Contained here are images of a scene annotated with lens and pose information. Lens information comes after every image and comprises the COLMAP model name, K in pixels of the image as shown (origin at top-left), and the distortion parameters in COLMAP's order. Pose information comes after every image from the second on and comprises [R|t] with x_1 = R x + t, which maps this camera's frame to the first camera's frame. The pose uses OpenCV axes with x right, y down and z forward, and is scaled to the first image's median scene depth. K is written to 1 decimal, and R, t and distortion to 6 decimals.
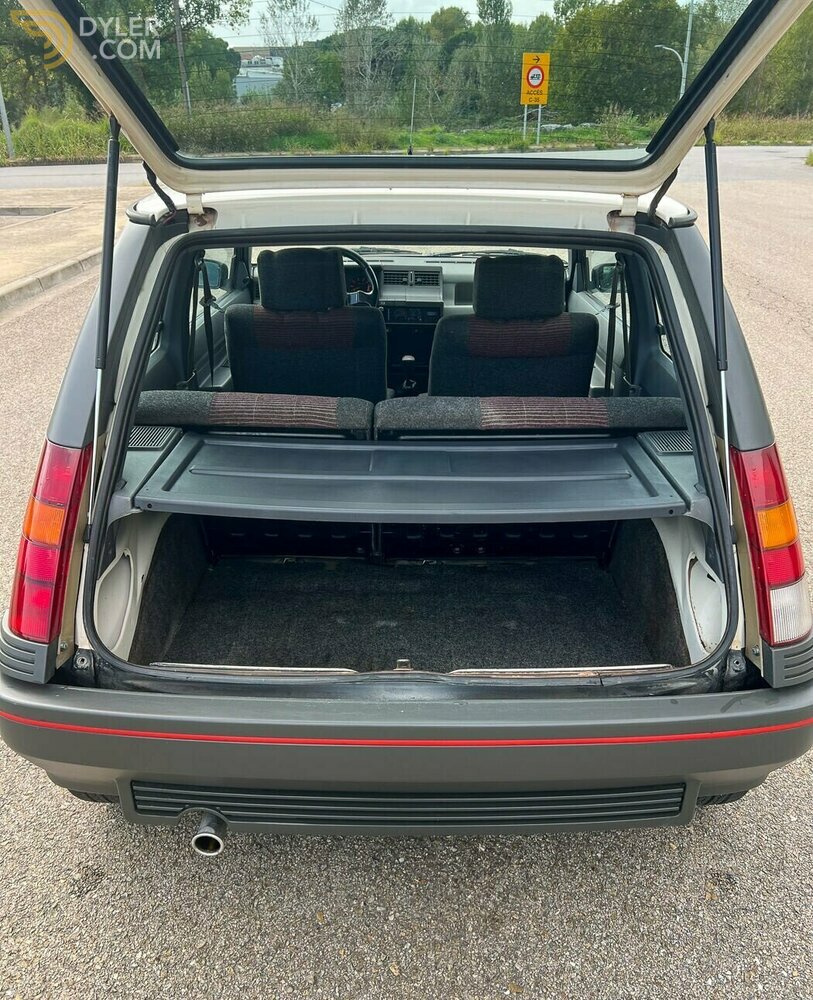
lens RADIAL K [[793.5, 0, 418.3], [0, 793.5, 501.8], [0, 0, 1]] dist [0.033411, -0.002628]
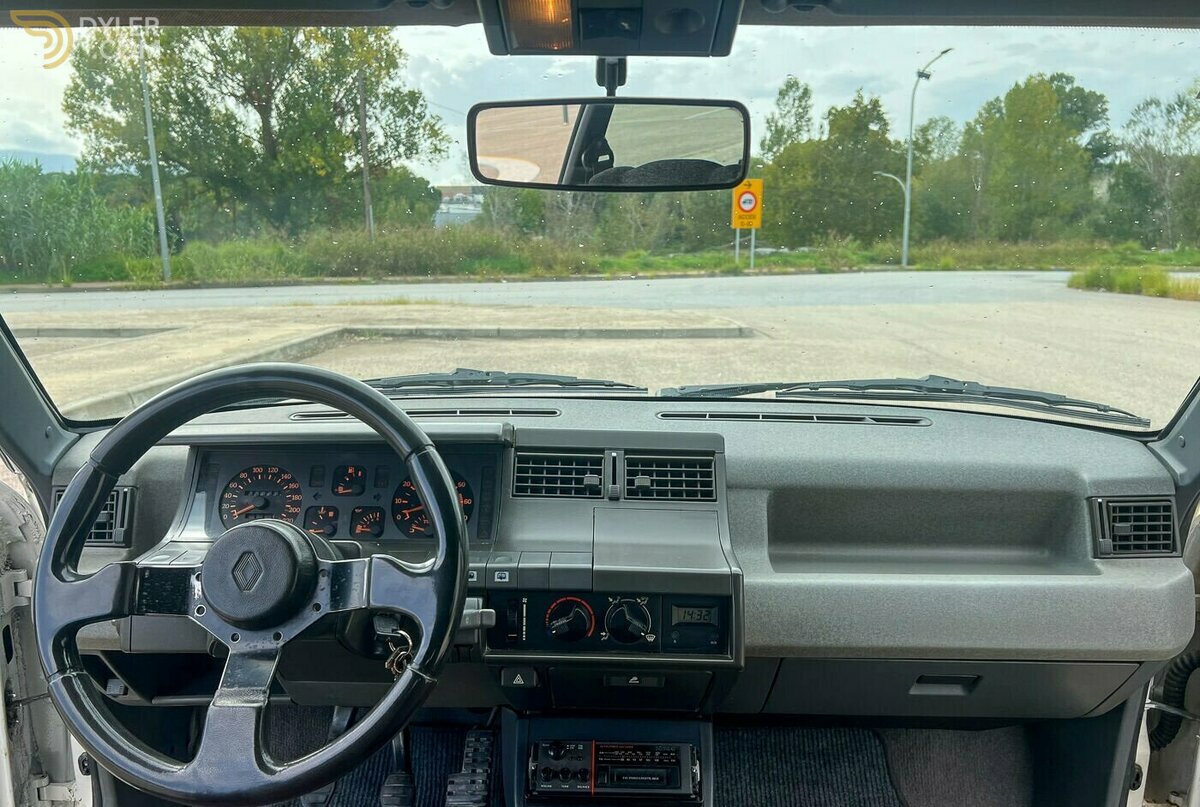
lens RADIAL K [[832.1, 0, 600.0], [0, 832.1, 403.5], [0, 0, 1]] dist [0.047987, -0.044113]
pose [[0.999722, 0.002796, -0.023426, -0.001201], [-0.009057, 0.962359, -0.271631, -0.038014], [0.021785, 0.271768, 0.962116, 0.120048]]
